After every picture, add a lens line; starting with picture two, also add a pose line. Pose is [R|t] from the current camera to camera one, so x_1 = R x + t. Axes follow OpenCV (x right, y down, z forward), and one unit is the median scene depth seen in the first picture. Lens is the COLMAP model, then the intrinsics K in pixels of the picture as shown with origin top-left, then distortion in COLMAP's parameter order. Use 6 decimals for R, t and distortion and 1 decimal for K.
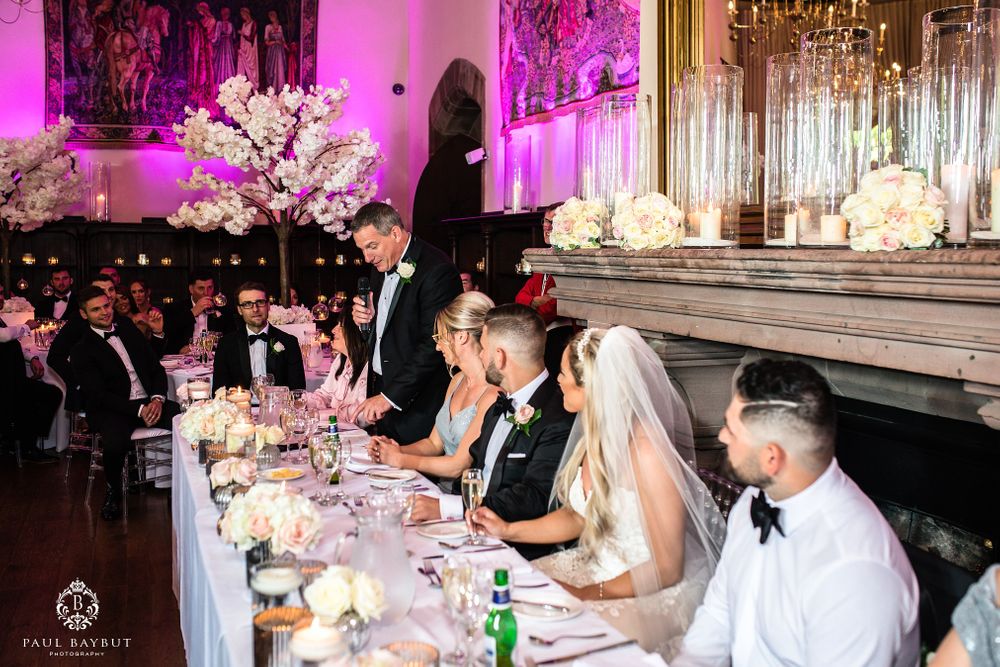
lens RADIAL K [[1010.1, 0, 511.3], [0, 1010.1, 331.6], [0, 0, 1]] dist [-0.070279, 0.135142]
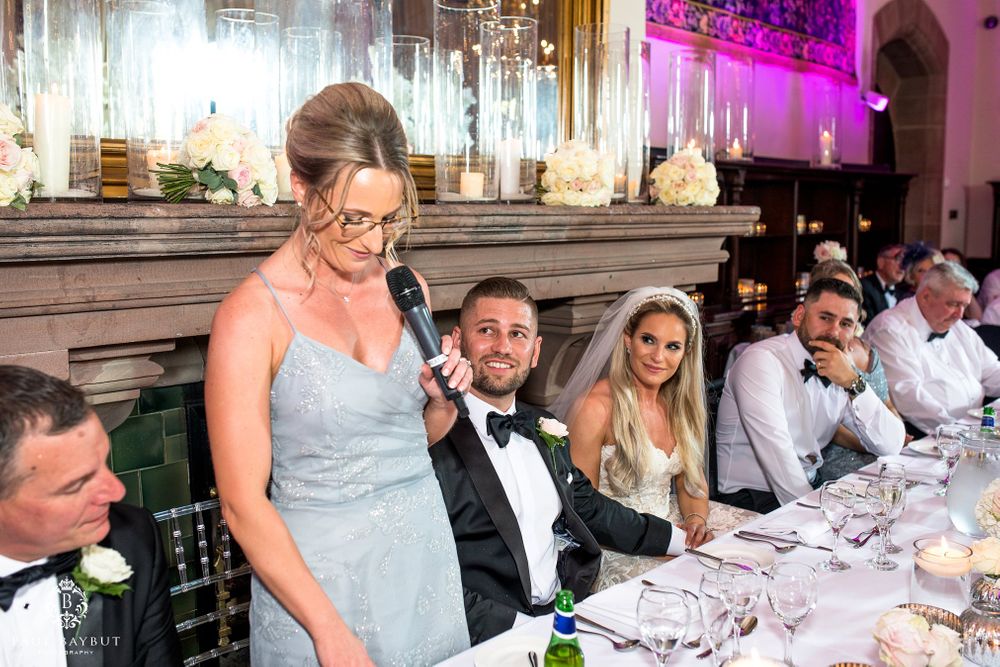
lens RADIAL K [[956.7, 0, 503.7], [0, 956.7, 324.9], [0, 0, 1]] dist [-0.062690, 0.100562]
pose [[-0.432369, -0.111189, 0.894815, -0.269657], [0.072072, 0.984932, 0.157211, -0.049639], [-0.898812, 0.132464, -0.417840, 0.617736]]
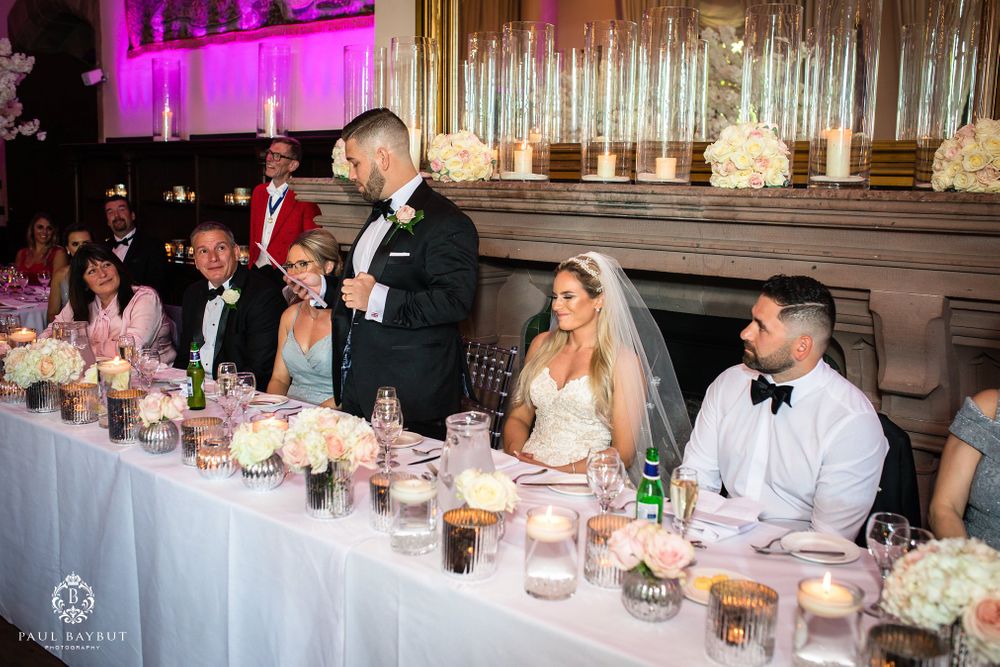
lens RADIAL K [[956.7, 0, 503.7], [0, 956.7, 324.9], [0, 0, 1]] dist [-0.062690, 0.100562]
pose [[0.872626, -0.053245, 0.485479, -0.193547], [0.019038, 0.996992, 0.075127, -0.000695], [-0.488019, -0.056315, 0.871015, 0.023223]]
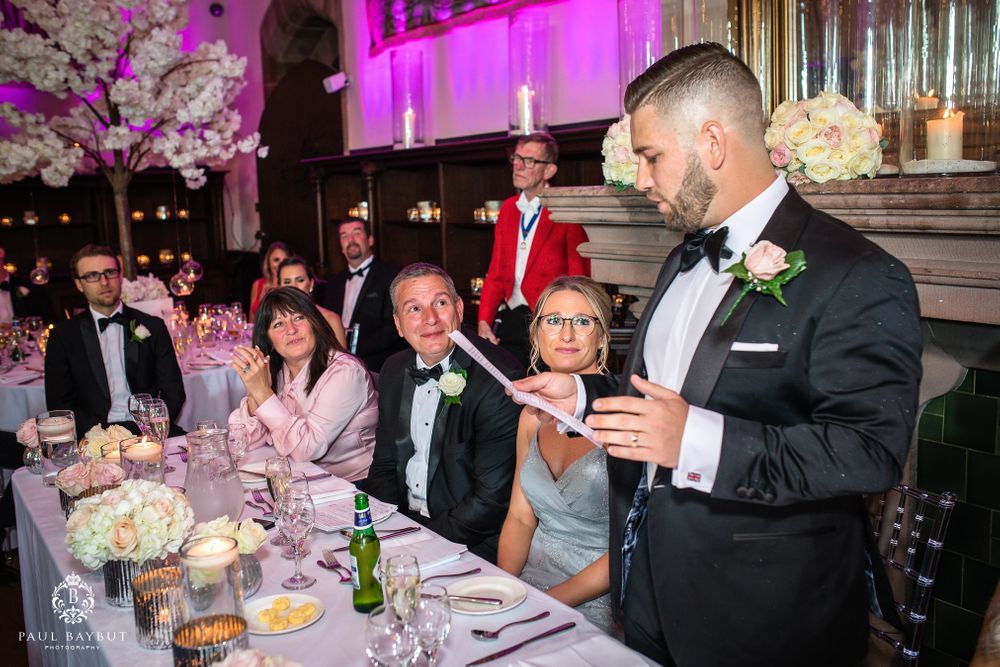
lens RADIAL K [[956.7, 0, 503.7], [0, 956.7, 324.9], [0, 0, 1]] dist [-0.062690, 0.100562]
pose [[0.974502, -0.066758, 0.214218, -0.110831], [0.053930, 0.996415, 0.065186, -0.022800], [-0.217801, -0.051971, 0.974608, 0.250352]]
